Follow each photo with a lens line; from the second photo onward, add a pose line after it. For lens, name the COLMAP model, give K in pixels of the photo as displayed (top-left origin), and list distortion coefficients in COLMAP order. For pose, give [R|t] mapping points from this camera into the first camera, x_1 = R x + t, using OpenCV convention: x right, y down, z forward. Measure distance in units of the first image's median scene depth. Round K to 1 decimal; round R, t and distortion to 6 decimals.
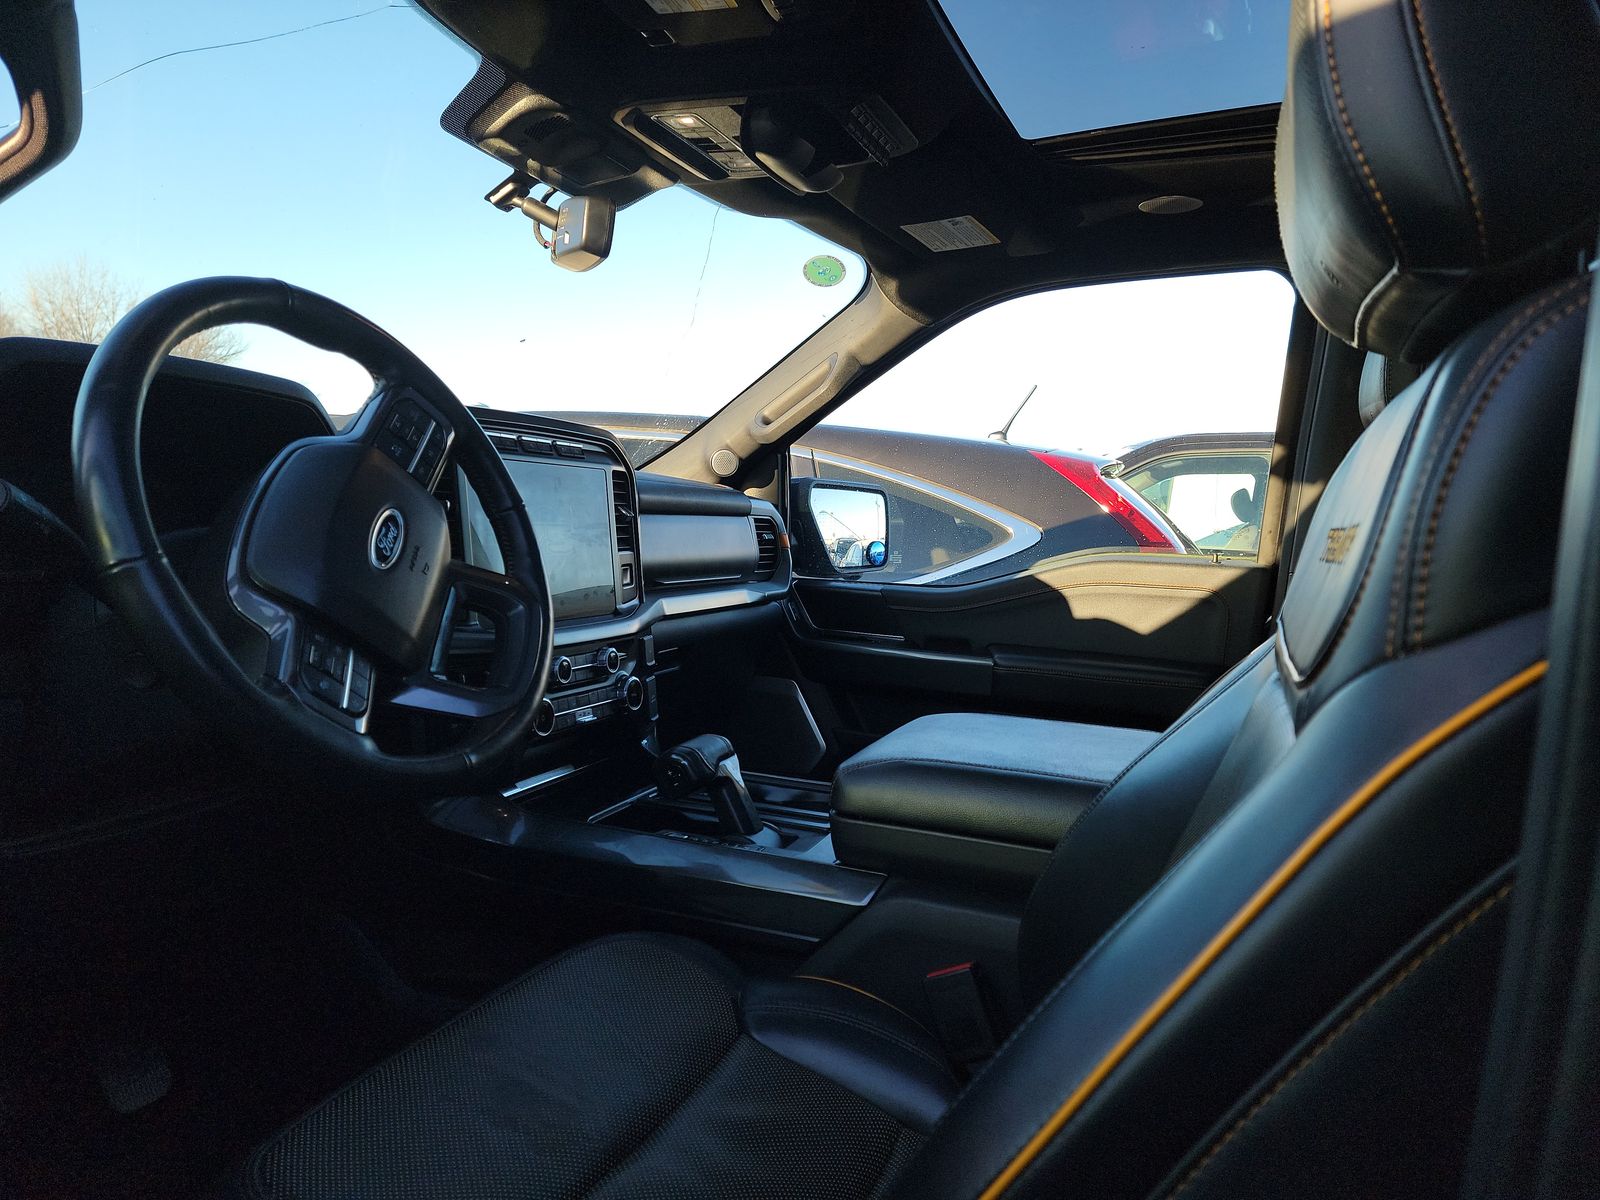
lens RADIAL K [[1118.0, 0, 817.2], [0, 1118.0, 600.0], [0, 0, 1]] dist [0.104388, -0.089135]
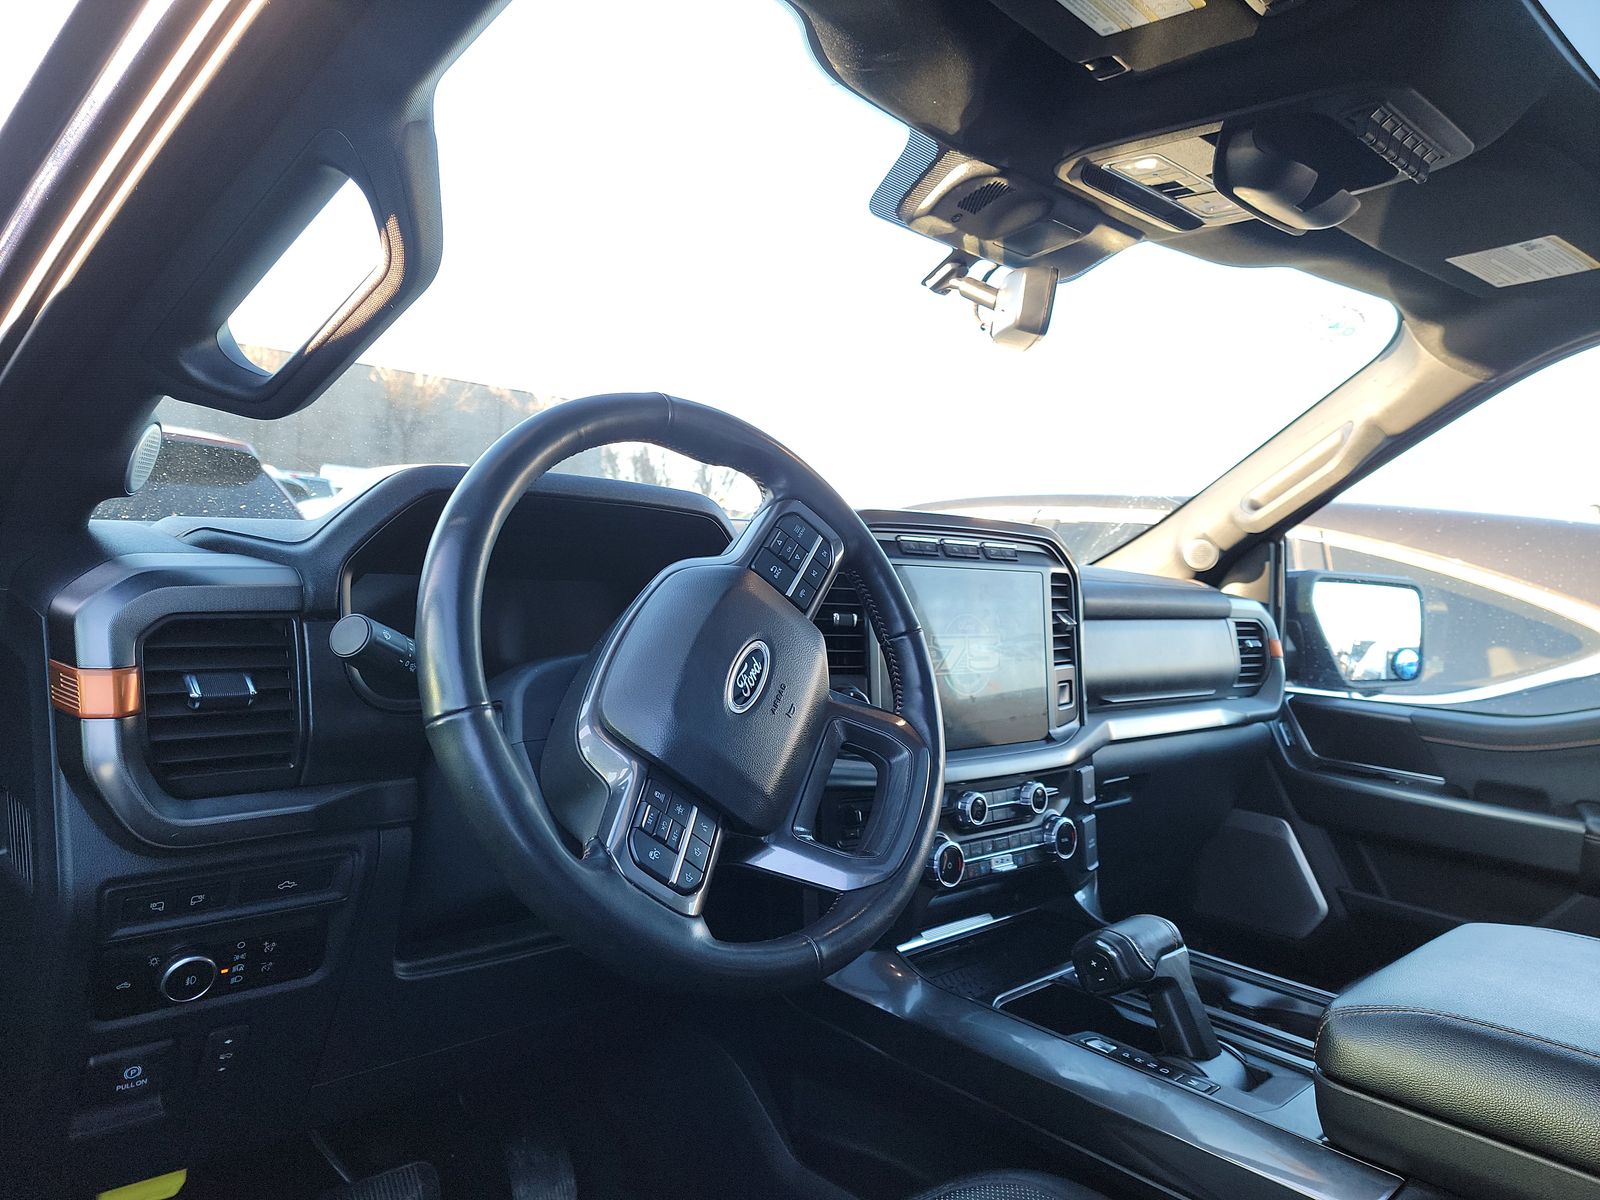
lens RADIAL K [[1118.0, 0, 817.2], [0, 1118.0, 600.0], [0, 0, 1]] dist [0.104388, -0.089135]
pose [[0.908916, 0.022498, -0.416372, 0.017654], [-0.047869, 0.997571, -0.050593, -0.047189], [0.414223, 0.065916, 0.907786, 0.153780]]
